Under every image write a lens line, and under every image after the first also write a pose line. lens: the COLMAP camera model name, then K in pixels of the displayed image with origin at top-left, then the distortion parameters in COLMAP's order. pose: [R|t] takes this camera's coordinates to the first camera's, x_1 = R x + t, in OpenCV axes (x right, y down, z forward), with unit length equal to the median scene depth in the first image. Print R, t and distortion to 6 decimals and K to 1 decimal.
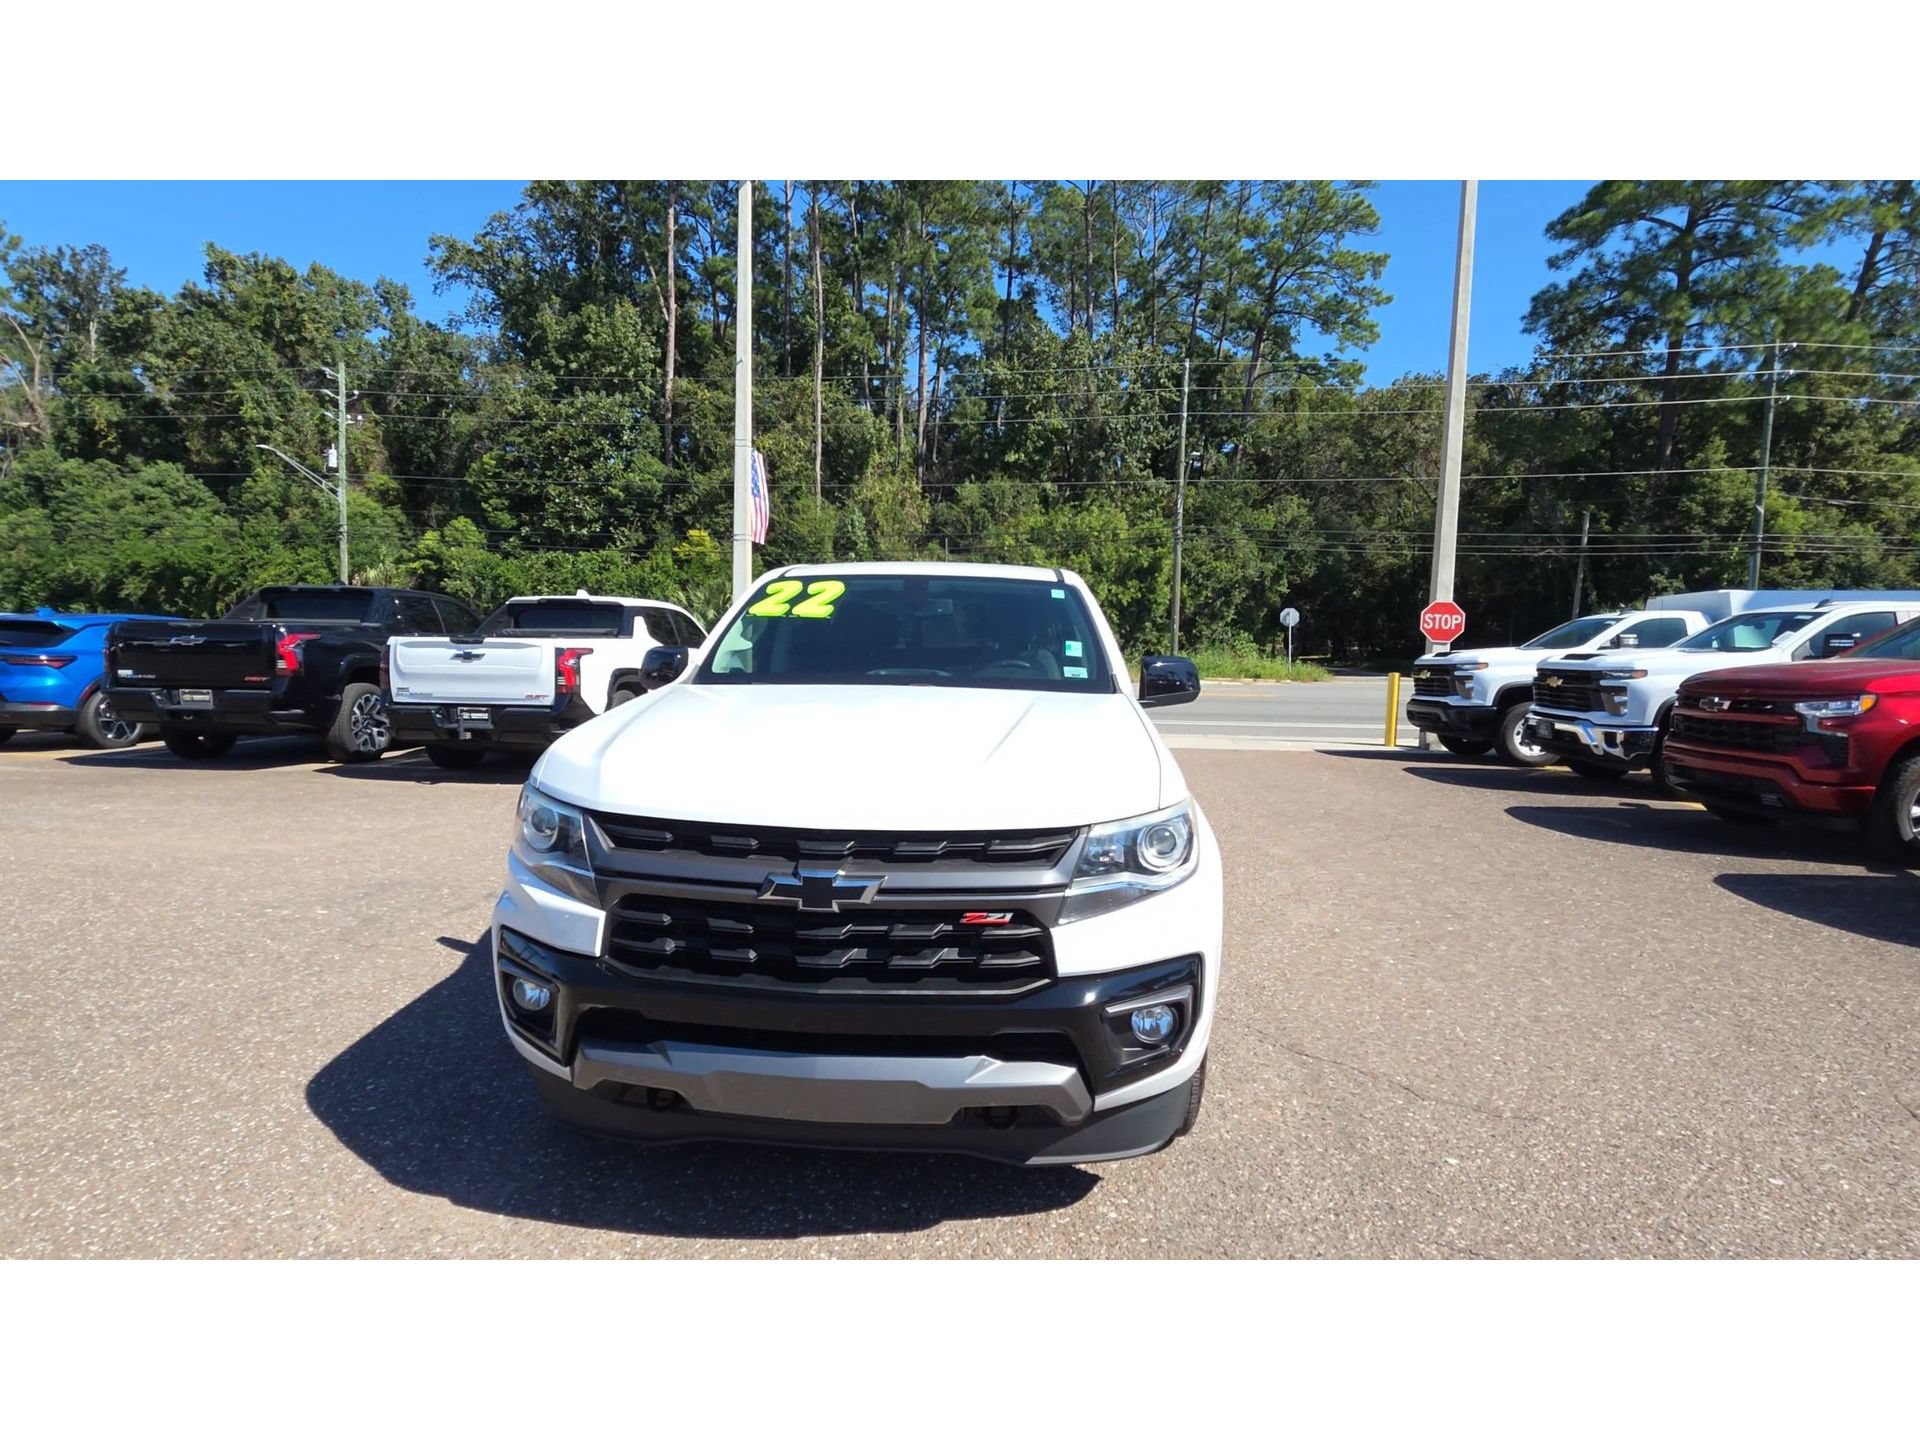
lens RADIAL K [[993.9, 0, 946.4], [0, 993.9, 709.6], [0, 0, 1]] dist [0.005171, 0.000911]
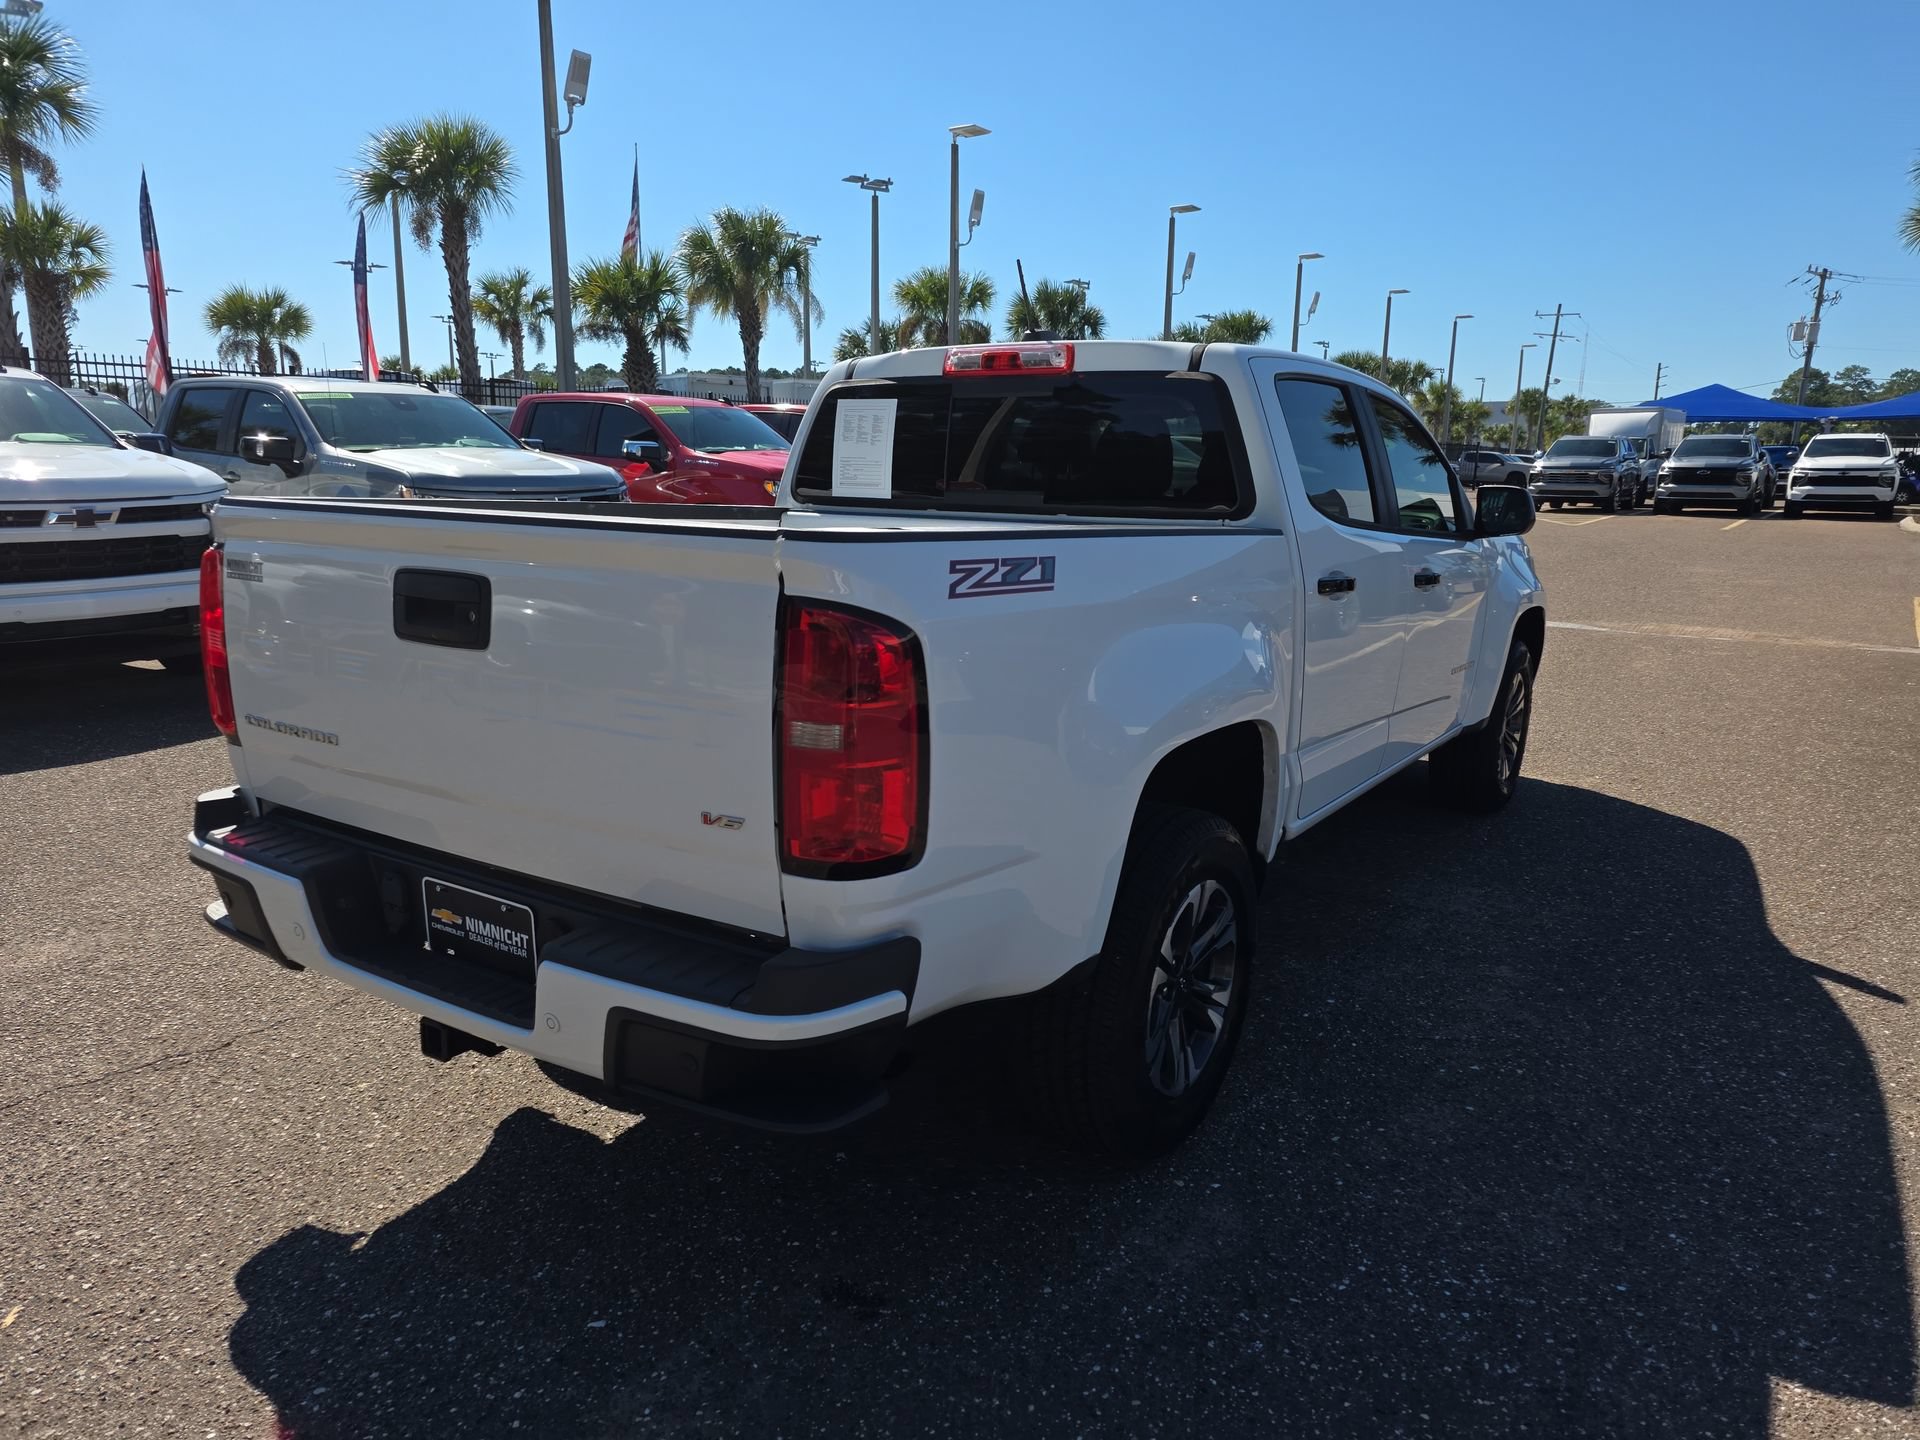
lens RADIAL K [[1283.8, 0, 992.2], [0, 1283.8, 694.6], [0, 0, 1]] dist [0.057205, -0.042476]
pose [[-0.876458, -0.117514, 0.466918, -0.035608], [0.001702, 0.968996, 0.247072, -0.013740], [-0.481476, 0.217343, -0.849084, 0.179994]]
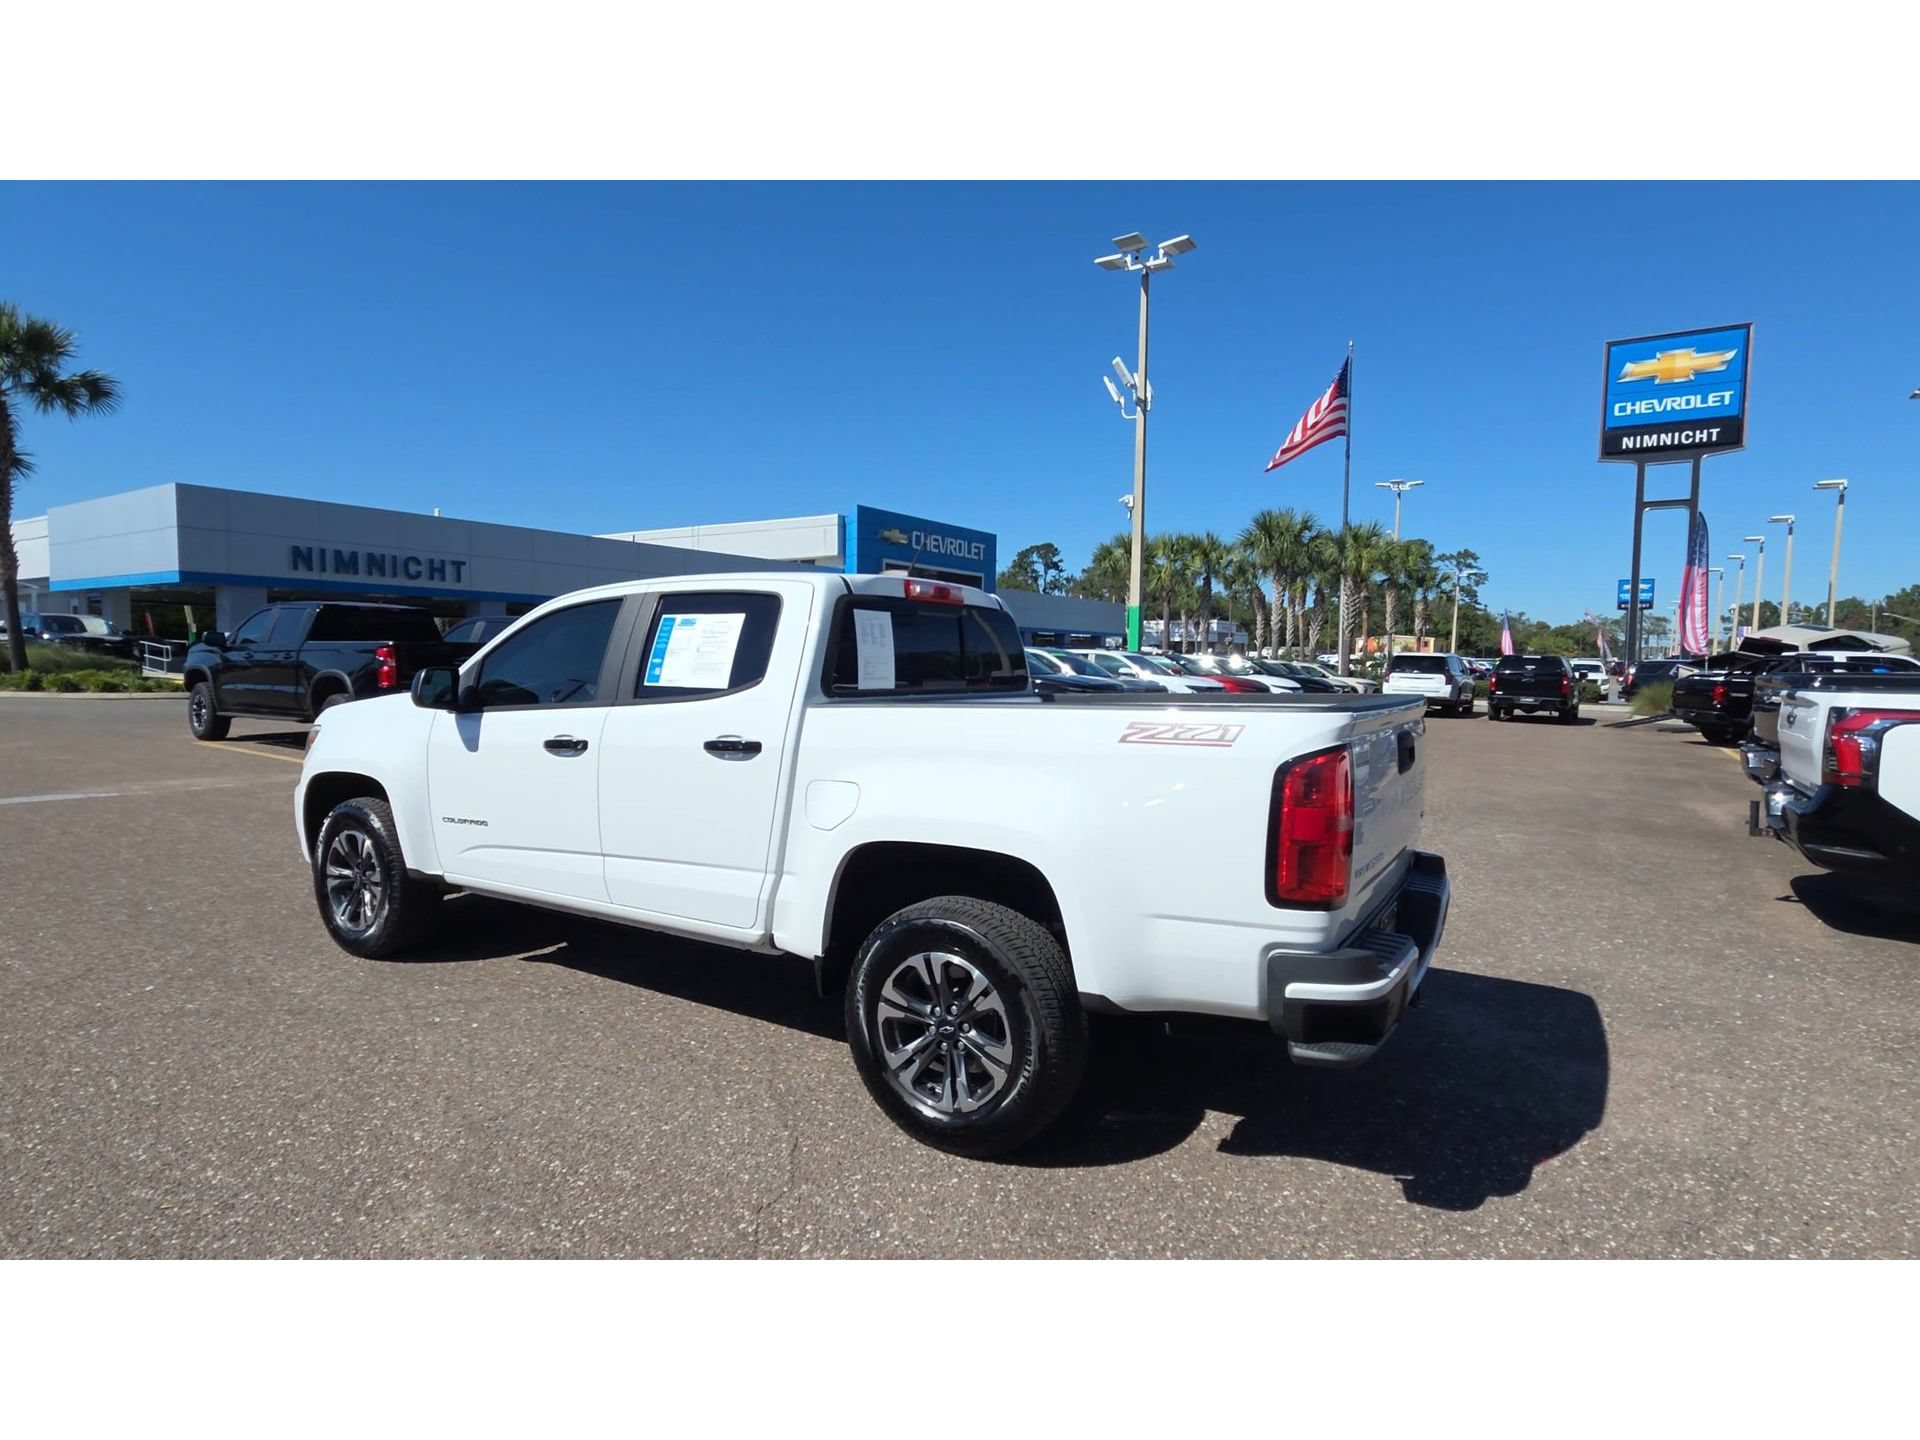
lens RADIAL K [[994.6, 0, 950.8], [0, 994.6, 715.3], [0, 0, 1]] dist [0.005510, -0.001077]
pose [[-0.467264, 0.019744, -0.883898, 0.072149], [-0.088749, 0.993653, 0.069112, -0.009707], [0.879652, 0.110738, -0.462546, 0.154014]]
